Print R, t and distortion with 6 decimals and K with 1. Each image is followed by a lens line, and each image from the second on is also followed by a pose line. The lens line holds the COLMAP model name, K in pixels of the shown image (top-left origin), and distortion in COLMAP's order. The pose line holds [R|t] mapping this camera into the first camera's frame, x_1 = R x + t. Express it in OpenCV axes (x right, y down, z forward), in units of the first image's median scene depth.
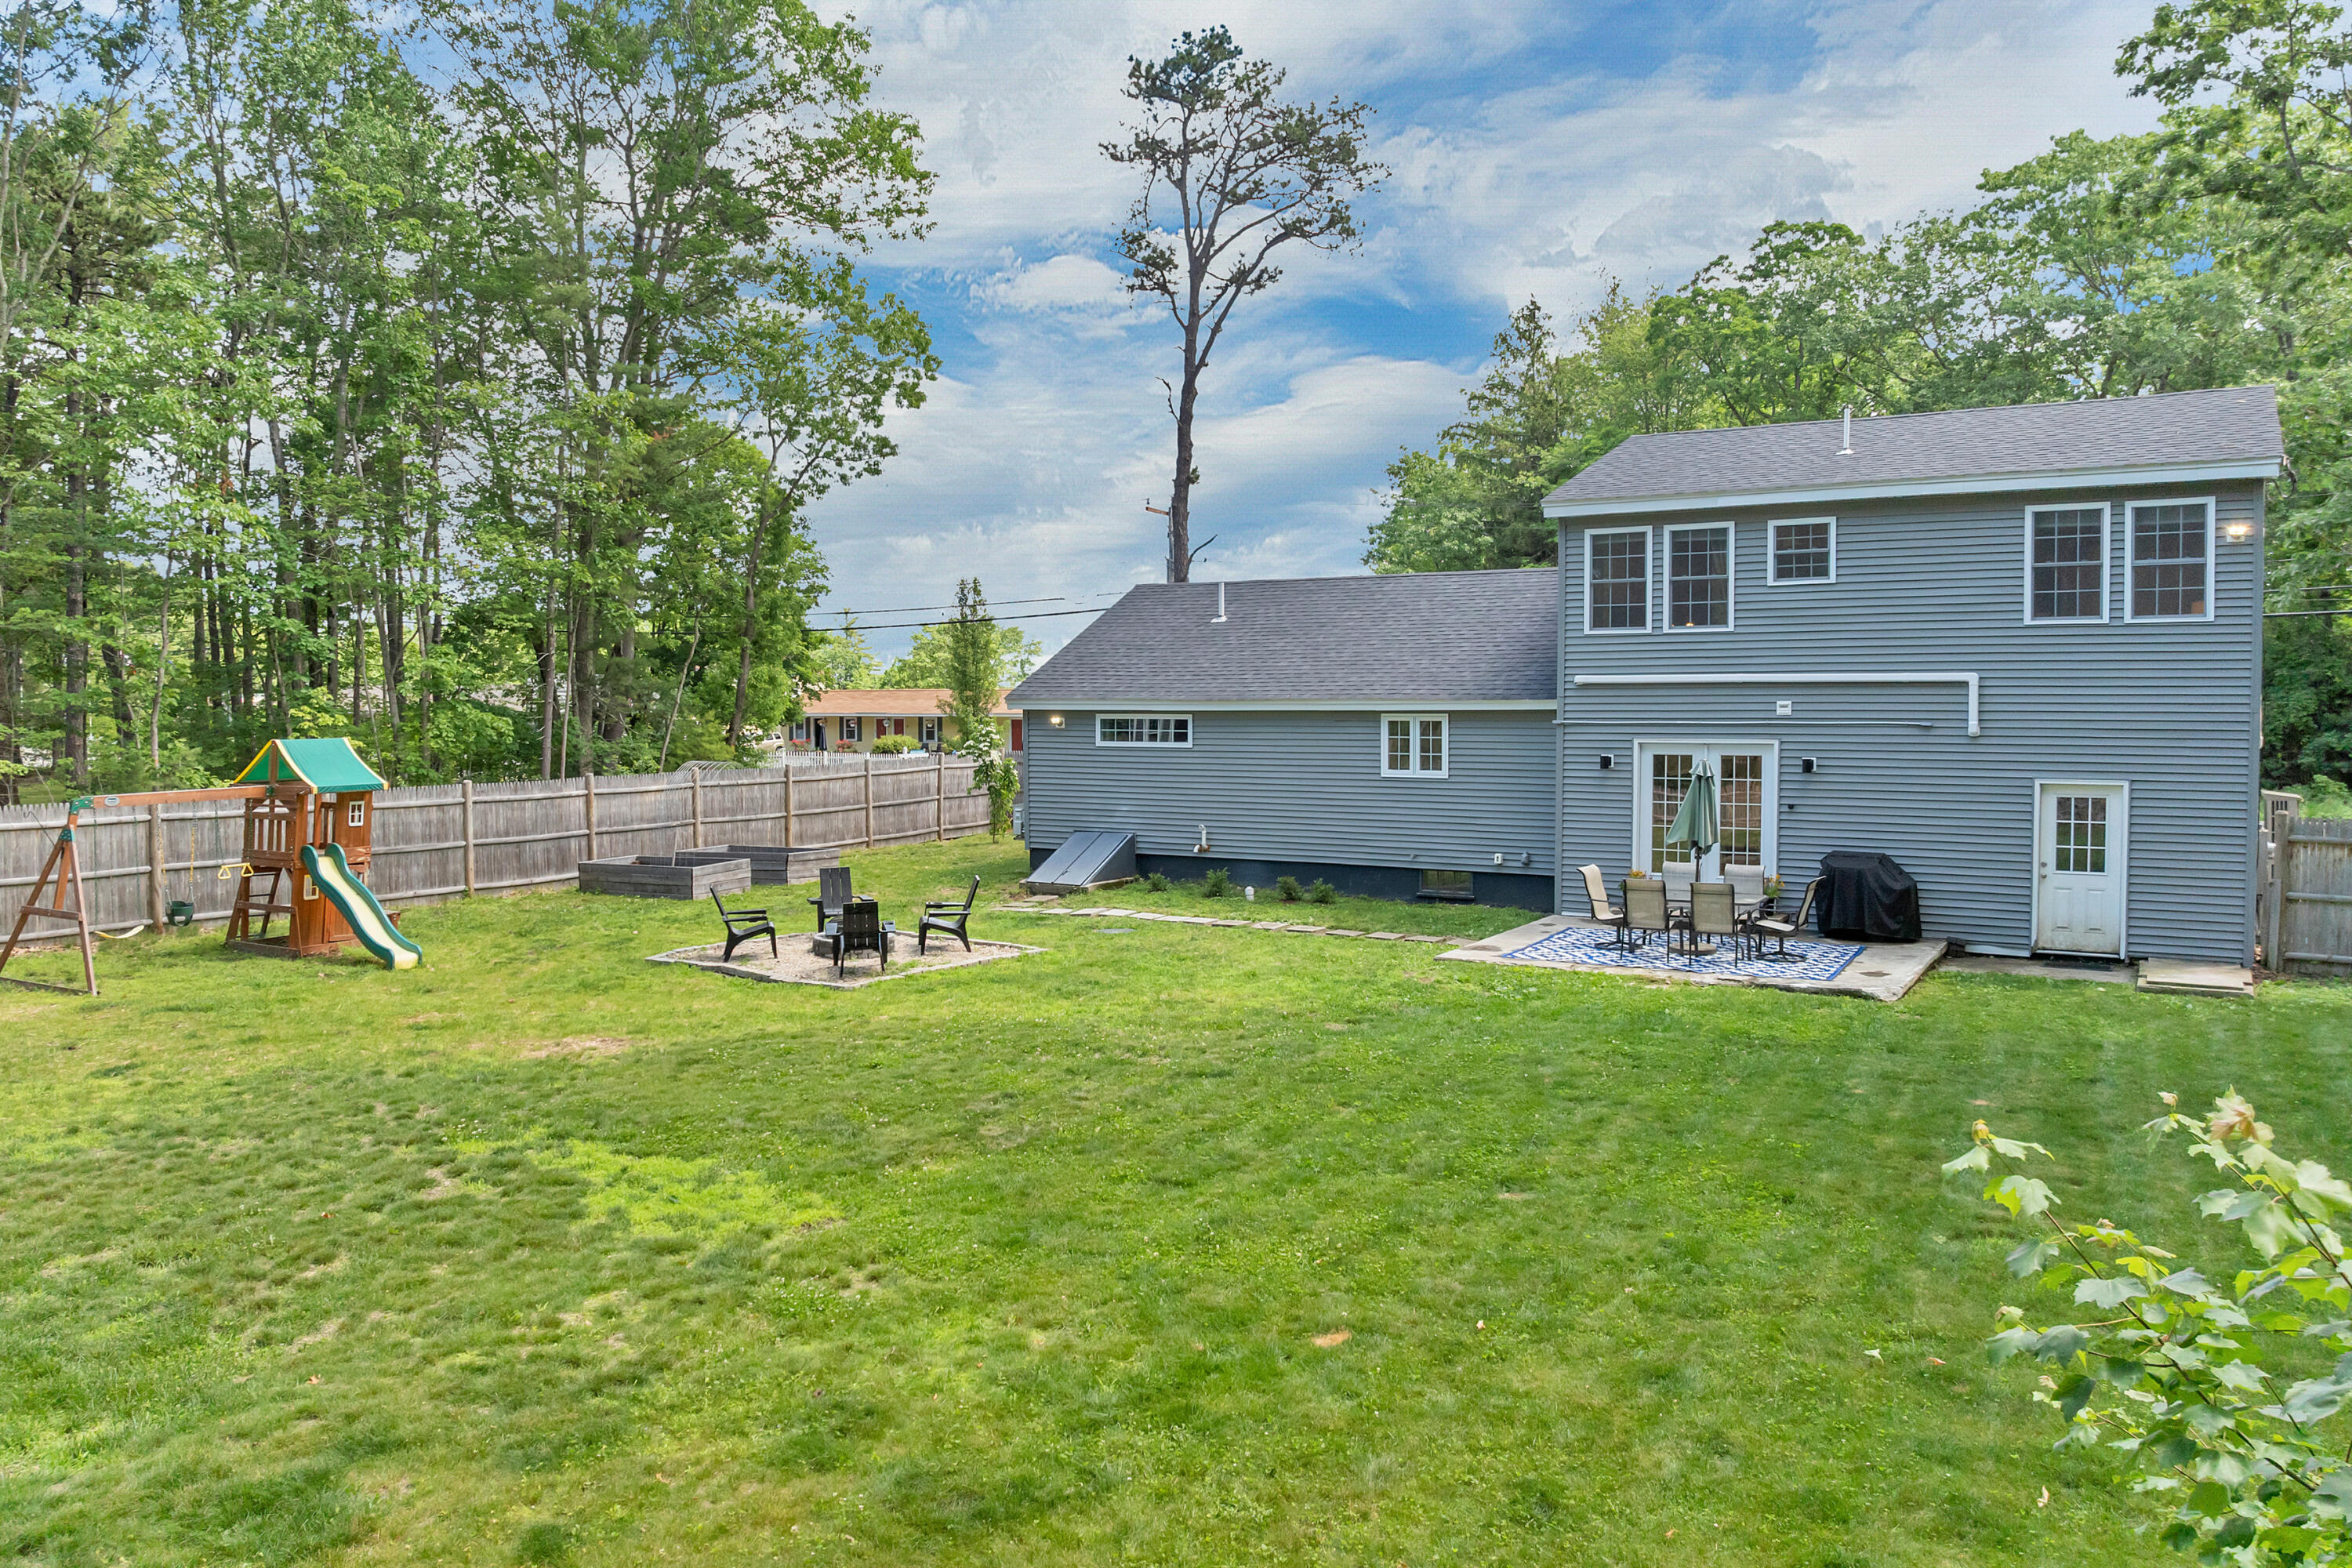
lens RADIAL K [[1693.1, 0, 1176.9], [0, 1693.1, 782.4], [0, 0, 1]] dist [-0.040009, 0.004073]
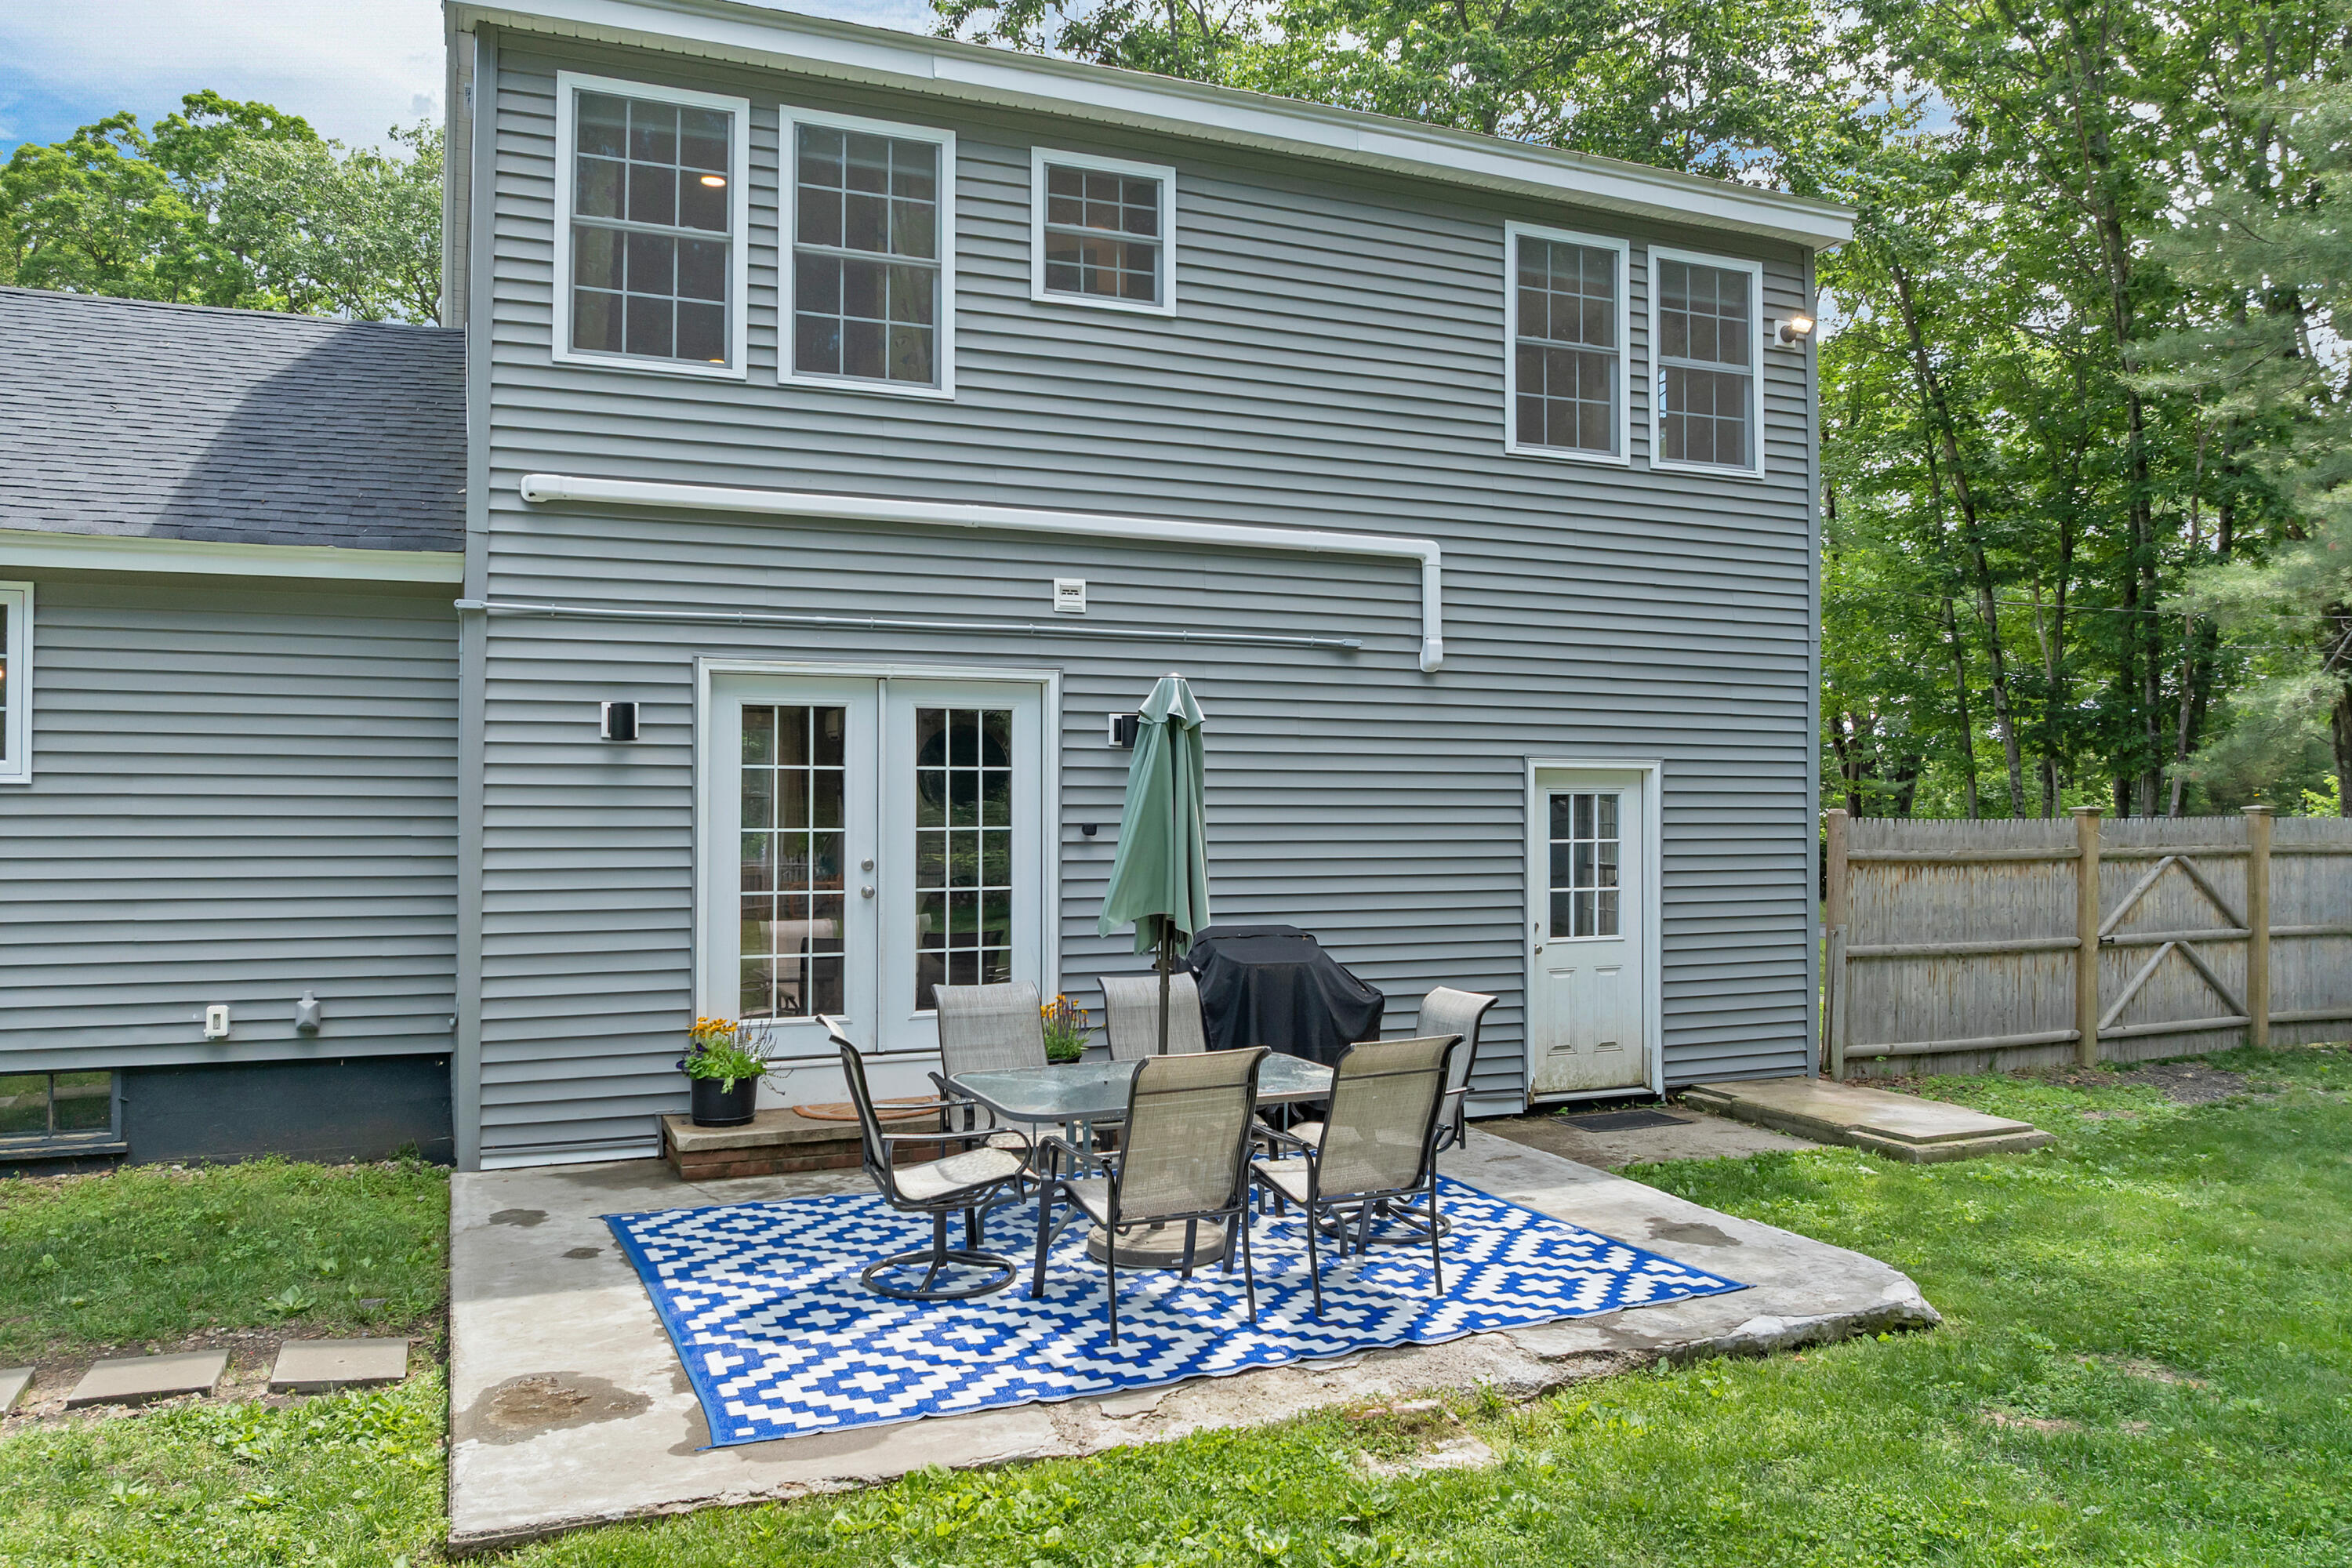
lens RADIAL K [[1693.1, 0, 1172.0], [0, 1693.1, 787.7], [0, 0, 1]] dist [-0.040009, 0.004073]
pose [[0.573246, 0.013199, 0.819277, 0.030431], [0.036843, 0.998444, -0.041864, 0.022564], [-0.818555, 0.054183, 0.571868, 0.744938]]
